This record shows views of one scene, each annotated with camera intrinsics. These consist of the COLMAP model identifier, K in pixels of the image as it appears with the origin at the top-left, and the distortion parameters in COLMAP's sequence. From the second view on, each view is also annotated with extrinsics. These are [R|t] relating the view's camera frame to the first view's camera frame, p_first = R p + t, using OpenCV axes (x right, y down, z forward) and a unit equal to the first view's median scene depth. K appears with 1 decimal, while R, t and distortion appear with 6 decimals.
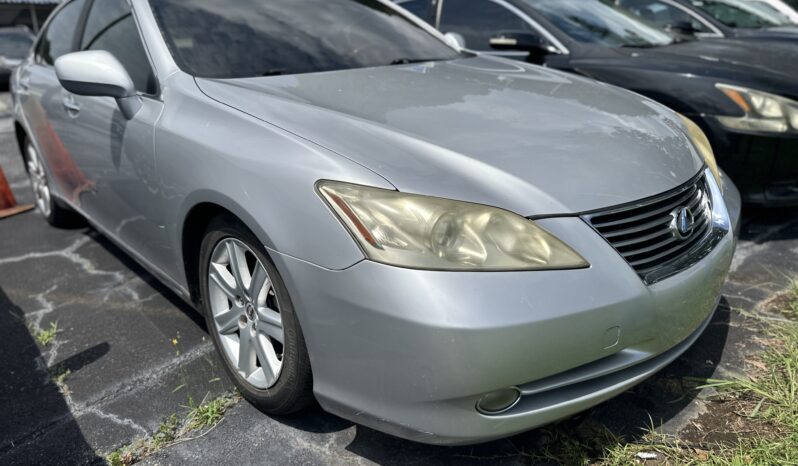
lens RADIAL K [[601.2, 0, 397.7], [0, 601.2, 233.0], [0, 0, 1]] dist [-0.006077, -0.008000]
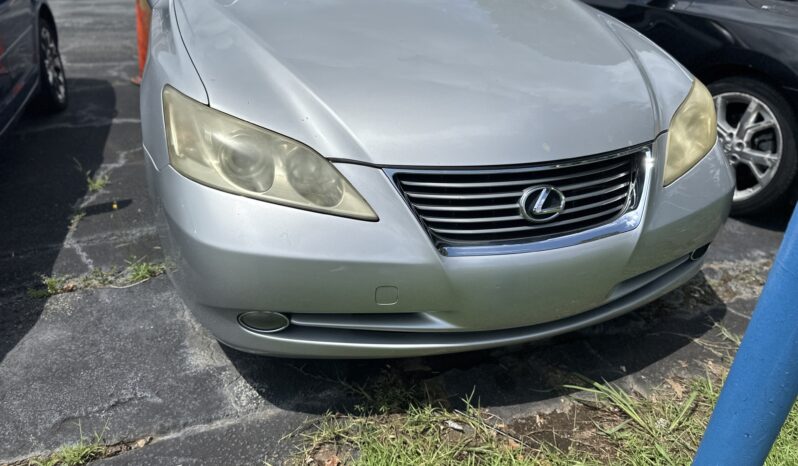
lens RADIAL K [[601.2, 0, 397.6], [0, 601.2, 234.9], [0, 0, 1]] dist [-0.006077, -0.008000]
pose [[0.916757, 0.242190, -0.317649, 0.489154], [-0.197050, 0.965932, 0.167769, -0.068865], [0.347459, -0.091211, 0.933249, 0.064925]]
